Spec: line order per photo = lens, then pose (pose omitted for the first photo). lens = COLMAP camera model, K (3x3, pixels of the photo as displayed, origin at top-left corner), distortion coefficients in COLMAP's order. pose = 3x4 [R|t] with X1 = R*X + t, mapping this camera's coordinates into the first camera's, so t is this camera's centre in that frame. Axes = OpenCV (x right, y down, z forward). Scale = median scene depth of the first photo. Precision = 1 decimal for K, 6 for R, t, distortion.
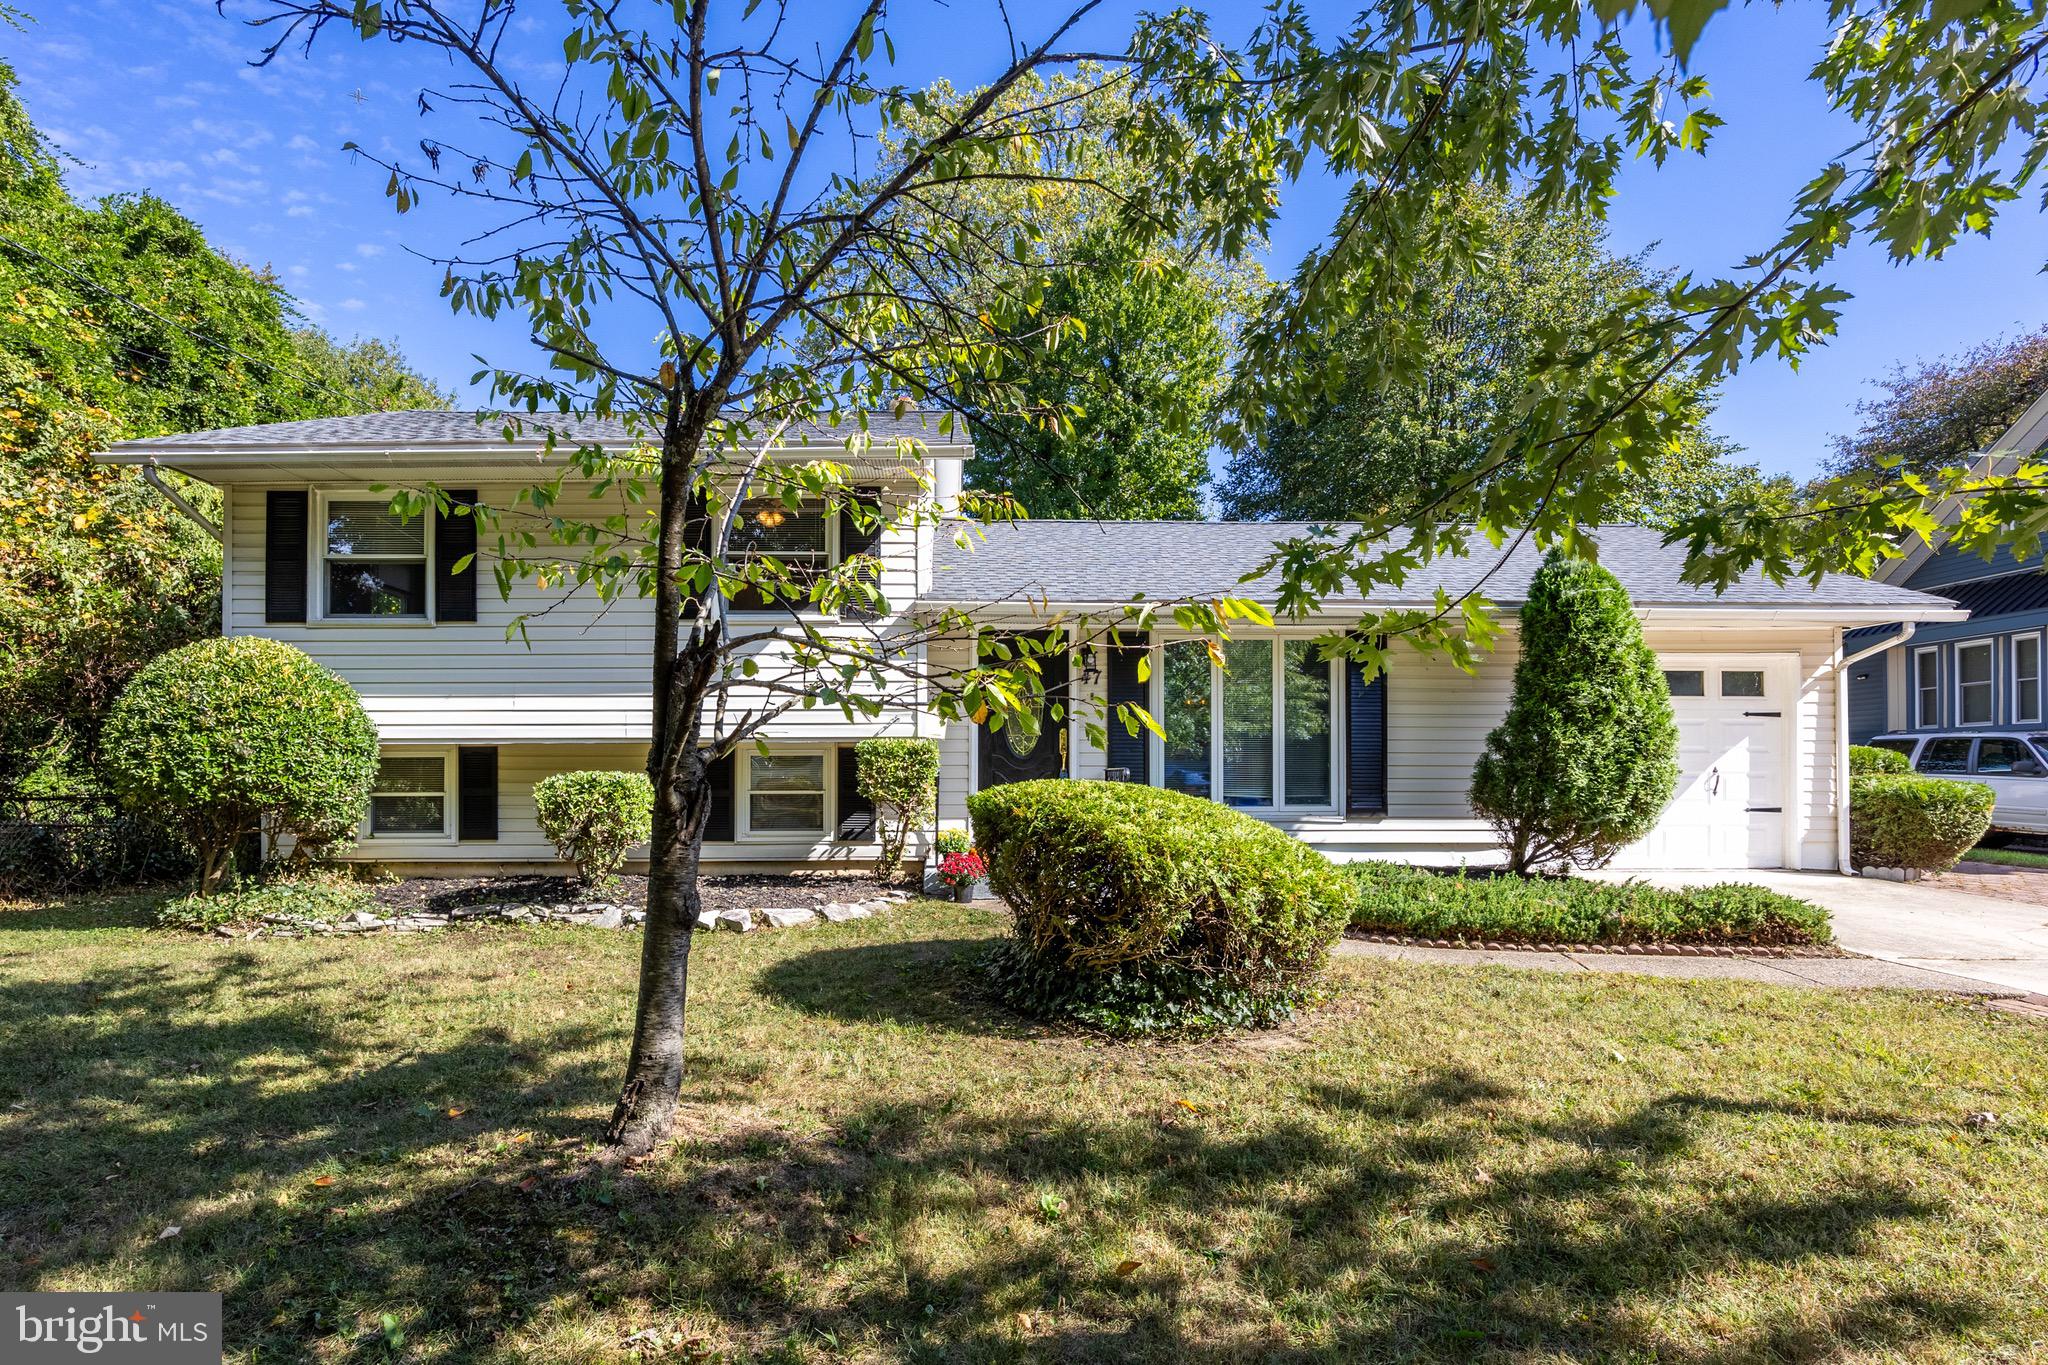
lens RADIAL K [[957.6, 0, 1018.4], [0, 957.6, 751.3], [0, 0, 1]] dist [-0.014917, -0.000450]
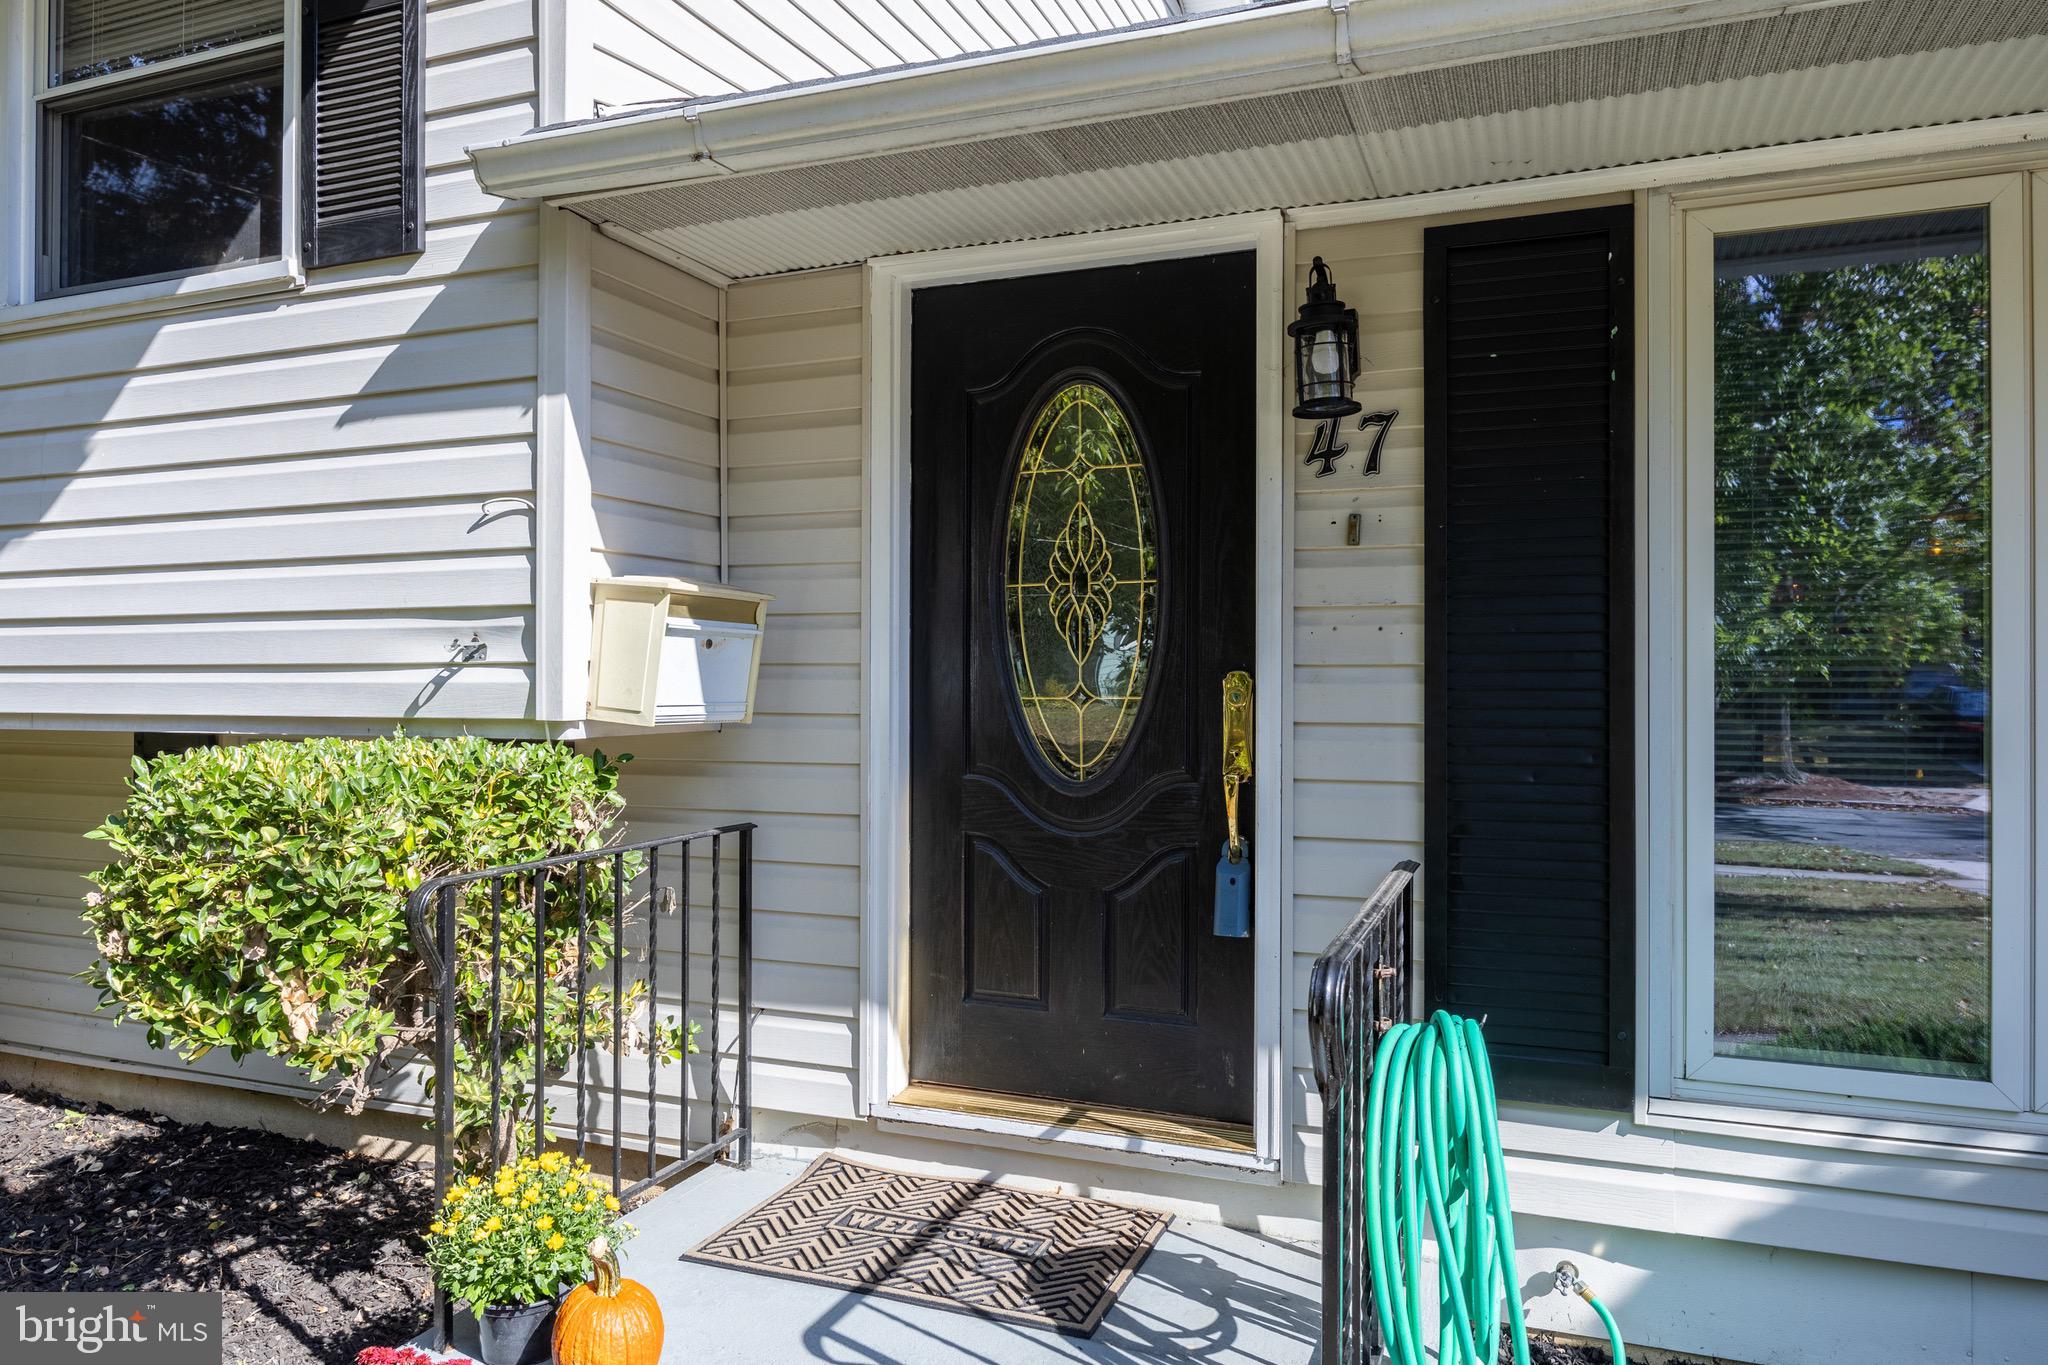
lens RADIAL K [[1341.8, 0, 1035.4], [0, 1341.8, 664.8], [0, 0, 1]] dist [0.001832, 0.001199]
pose [[0.922531, -0.003676, -0.385906, 0.126942], [0.006283, 0.999965, 0.005496, -0.028558], [0.385872, -0.007495, 0.922522, 0.696982]]
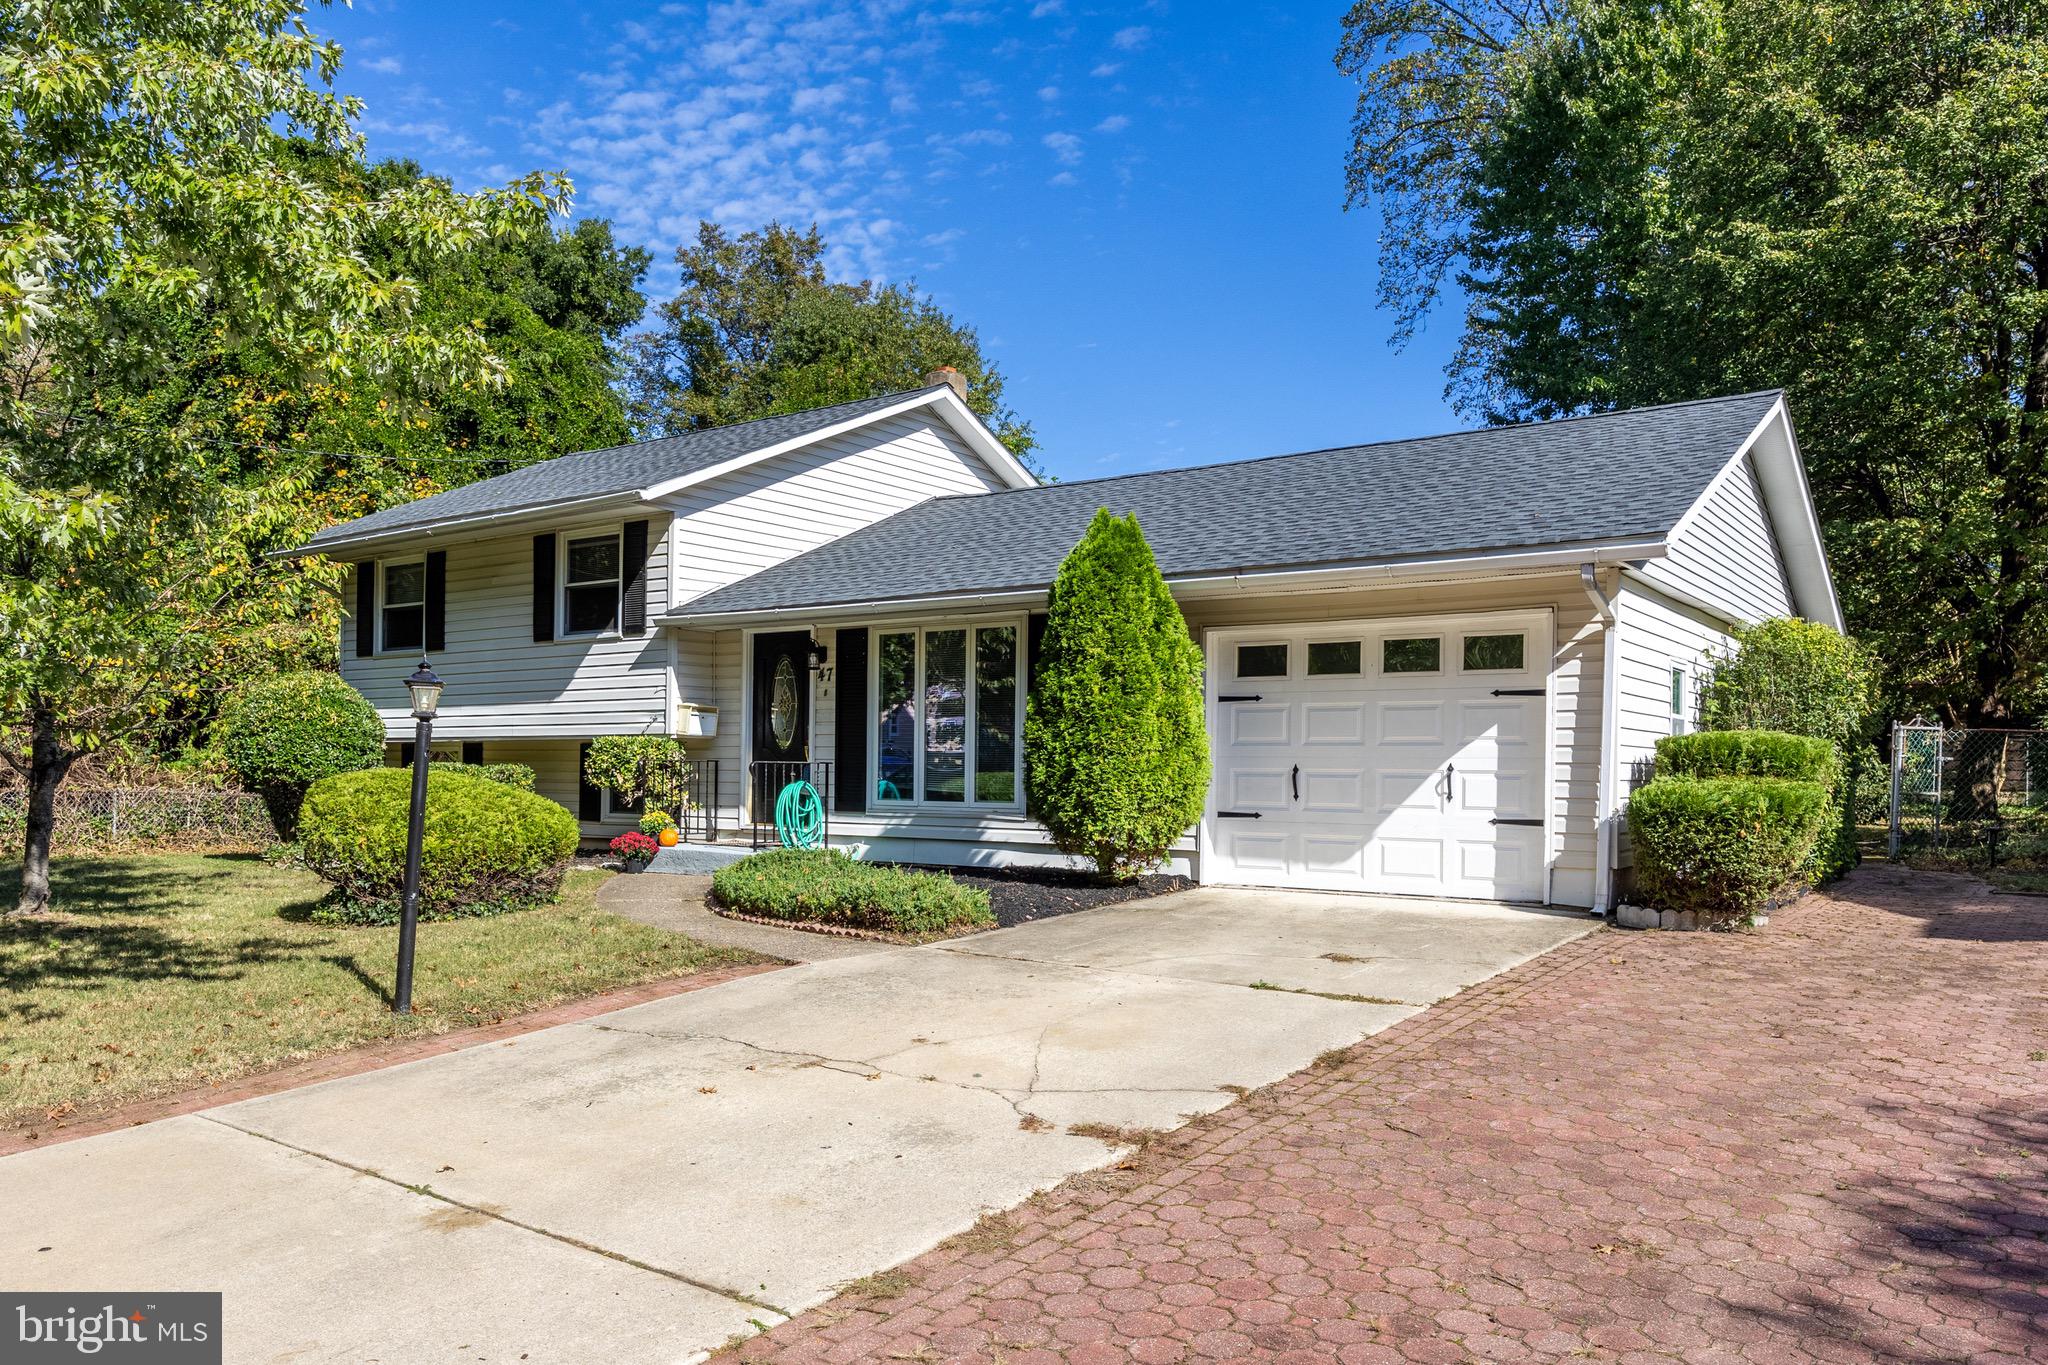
lens RADIAL K [[1421.4, 0, 1017.2], [0, 1421.4, 699.2], [0, 0, 1]] dist [0.002538, 0.000508]
pose [[0.809639, -0.021647, -0.586529, 1.166043], [0.005044, 0.999539, -0.029928, -0.003154], [0.586906, 0.021273, 0.809375, -0.128244]]
